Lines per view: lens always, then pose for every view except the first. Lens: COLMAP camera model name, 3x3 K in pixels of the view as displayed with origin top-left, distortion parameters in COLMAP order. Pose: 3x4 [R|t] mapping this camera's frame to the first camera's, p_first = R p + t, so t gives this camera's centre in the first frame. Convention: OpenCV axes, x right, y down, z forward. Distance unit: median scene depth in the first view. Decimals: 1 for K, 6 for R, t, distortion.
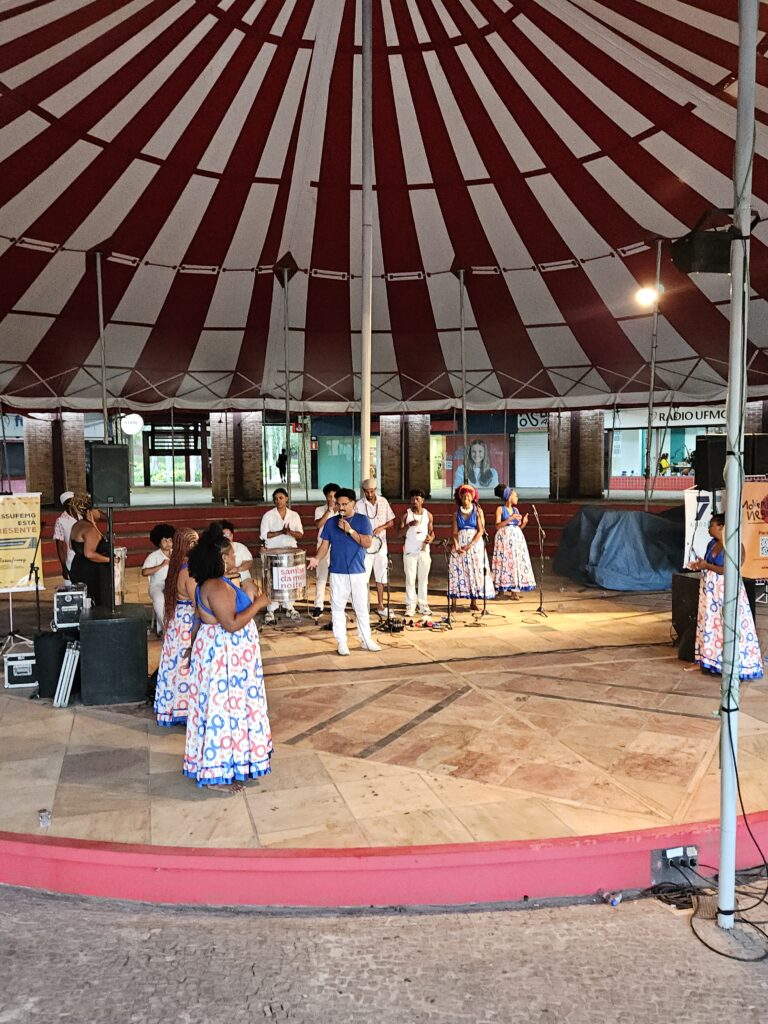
lens RADIAL K [[858.0, 0, 373.5], [0, 858.0, 515.4], [0, 0, 1]] dist [0.058466, 0.005411]
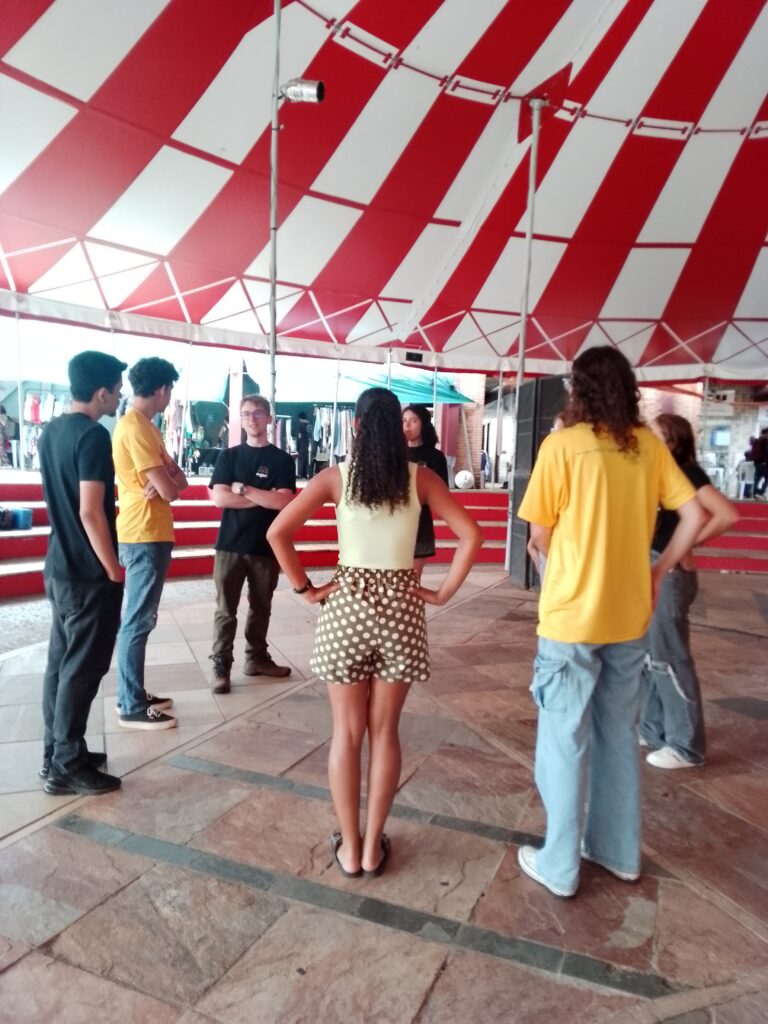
lens RADIAL K [[737.8, 0, 387.1], [0, 737.8, 515.8], [0, 0, 1]] dist [0.032062, -0.041938]
pose [[0.104906, 0.085283, -0.990819, 0.197155], [-0.106910, 0.991509, 0.074023, 0.023016], [0.988719, 0.098162, 0.113133, 0.523429]]
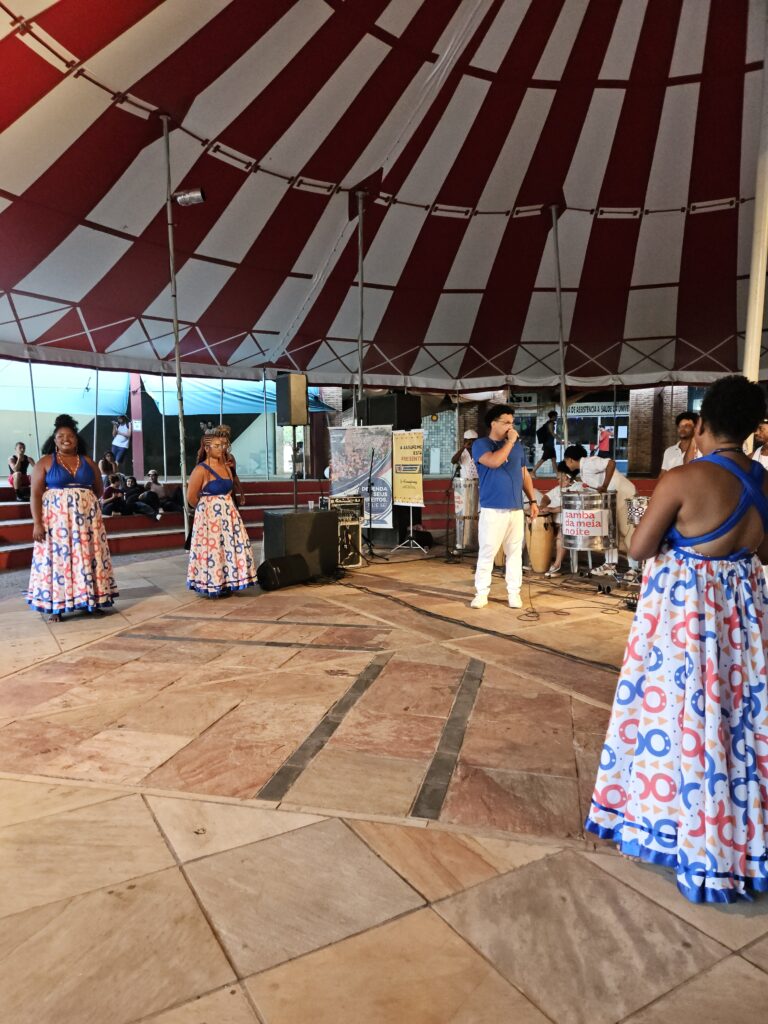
lens RADIAL K [[679.6, 0, 374.3], [0, 679.6, 527.4], [0, 0, 1]] dist [0.062641, -0.053331]
pose [[0.257321, 0.102631, -0.960860, 0.406052], [-0.063411, 0.993994, 0.089189, 0.023661], [0.964243, 0.037979, 0.262284, 0.502353]]
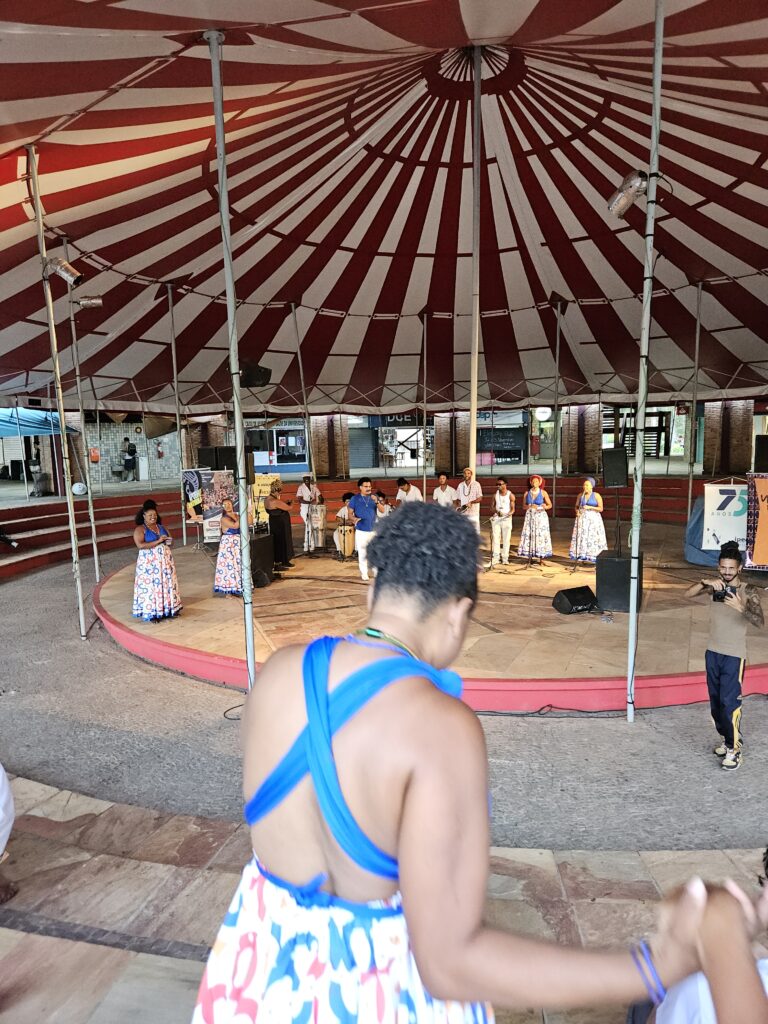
lens RADIAL K [[679.6, 0, 383.4], [0, 679.6, 517.4], [0, 0, 1]] dist [0.062641, -0.053331]
pose [[0.764420, 0.071976, -0.640688, 0.561064], [-0.030056, 0.996647, 0.076104, -0.037160], [0.644017, -0.038919, 0.764020, -0.003073]]
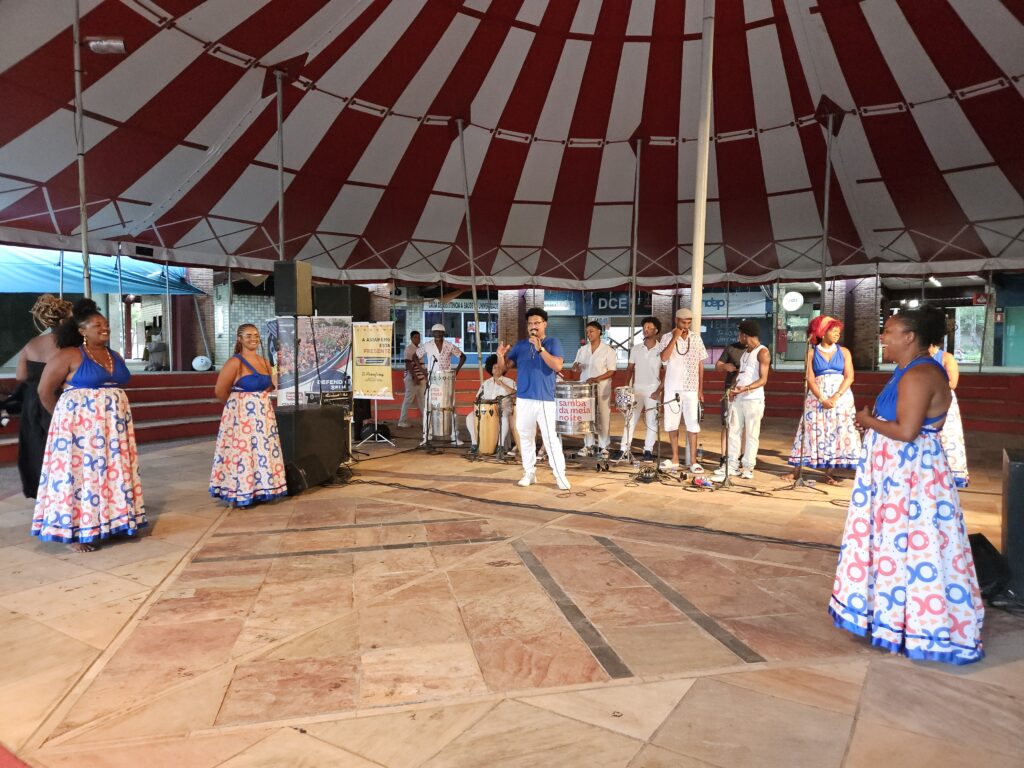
lens RADIAL K [[679.6, 0, 519.7], [0, 679.6, 382.7], [0, 0, 1]] dist [0.062641, -0.053331]
pose [[0.671410, 0.047839, -0.739540, 0.345005], [-0.061757, 0.998055, 0.008494, 0.031060], [0.738508, 0.039969, 0.673059, 0.353491]]
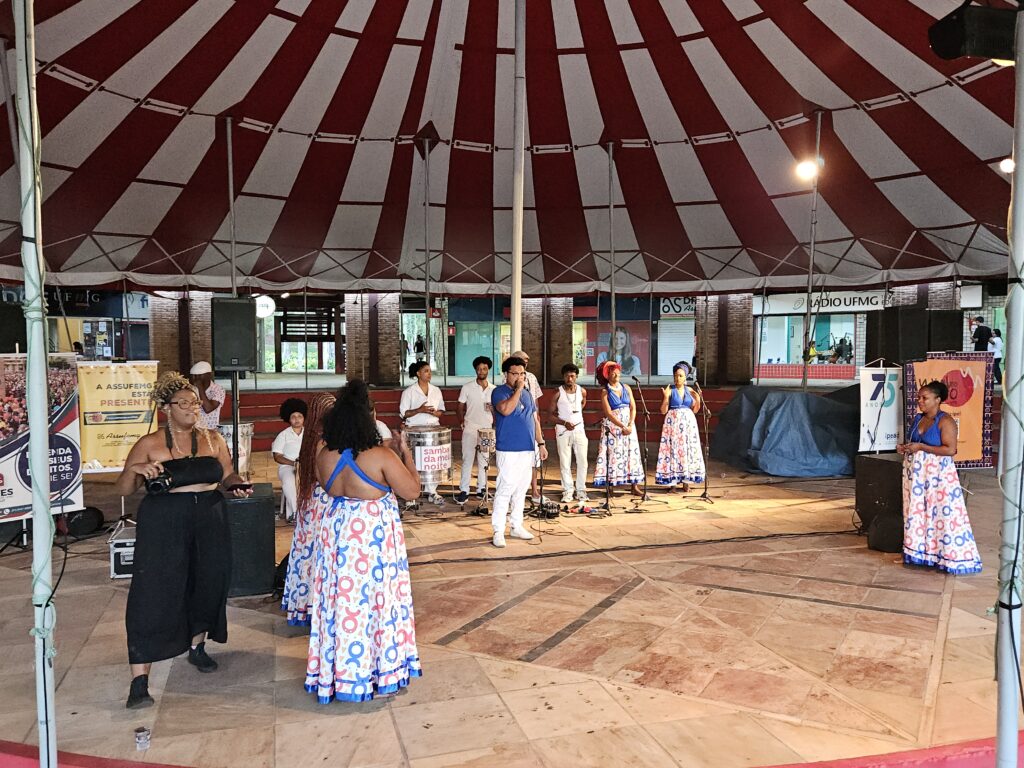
lens RADIAL K [[857.8, 0, 520.9], [0, 857.8, 391.2], [0, 0, 1]] dist [0.067692, -0.031671]
pose [[0.999836, 0.006465, 0.016944, -0.017004], [-0.006116, 0.999771, -0.020518, 0.015897], [-0.017073, 0.020411, 0.999646, 0.069892]]
